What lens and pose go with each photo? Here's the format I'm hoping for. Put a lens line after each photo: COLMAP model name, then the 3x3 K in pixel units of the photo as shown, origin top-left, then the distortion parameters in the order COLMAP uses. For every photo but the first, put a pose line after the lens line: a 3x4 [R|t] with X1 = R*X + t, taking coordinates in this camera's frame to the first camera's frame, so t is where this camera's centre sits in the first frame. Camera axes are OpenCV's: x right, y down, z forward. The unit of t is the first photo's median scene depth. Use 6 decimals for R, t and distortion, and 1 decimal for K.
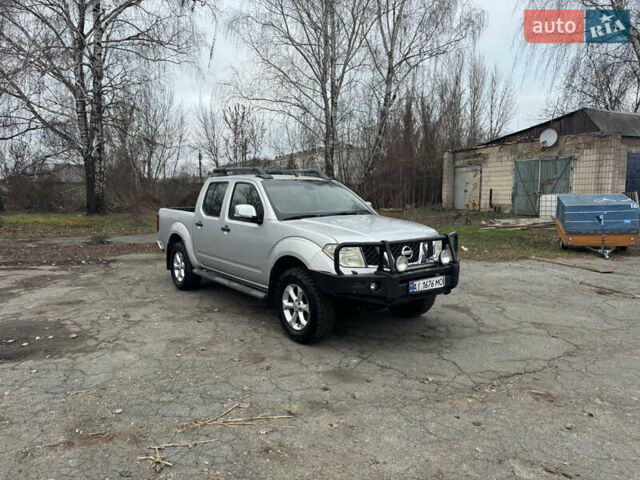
lens RADIAL K [[439.9, 0, 320.0], [0, 439.9, 240.0], [0, 0, 1]] dist [0.125156, -0.176096]
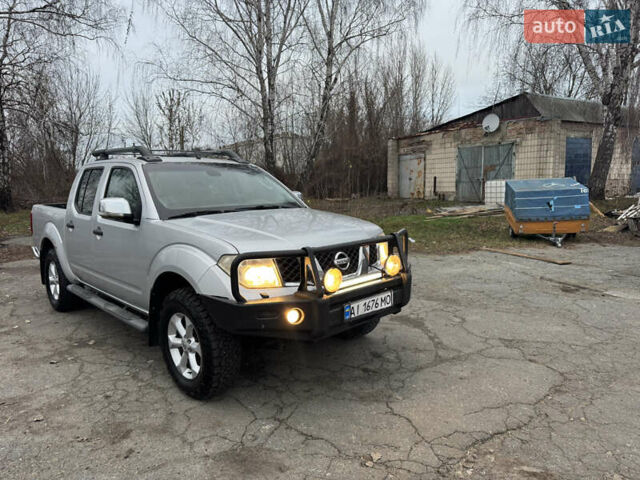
lens RADIAL K [[439.9, 0, 320.0], [0, 439.9, 240.0], [0, 0, 1]] dist [0.125156, -0.176096]
pose [[0.993092, -0.031670, 0.112981, 0.047340], [0.029219, 0.999302, 0.023290, -0.013372], [-0.113640, -0.019828, 0.993324, 0.168318]]
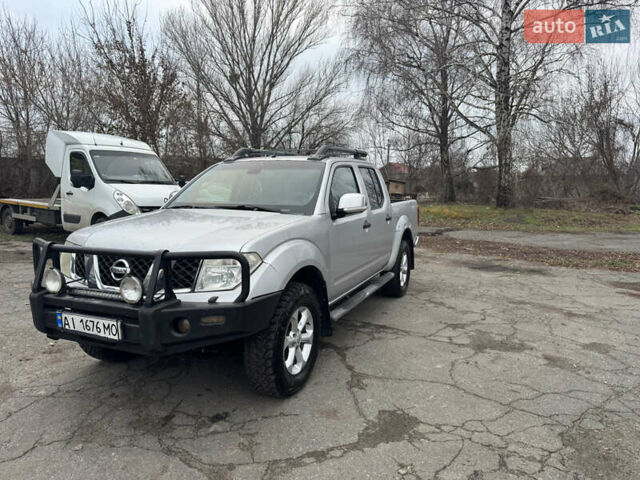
lens RADIAL K [[439.9, 0, 320.0], [0, 439.9, 240.0], [0, 0, 1]] dist [0.125156, -0.176096]
pose [[0.493944, 0.114541, -0.861916, 0.500471], [-0.102396, 0.992050, 0.073154, -0.050115], [0.863444, 0.052123, 0.501745, 0.530018]]
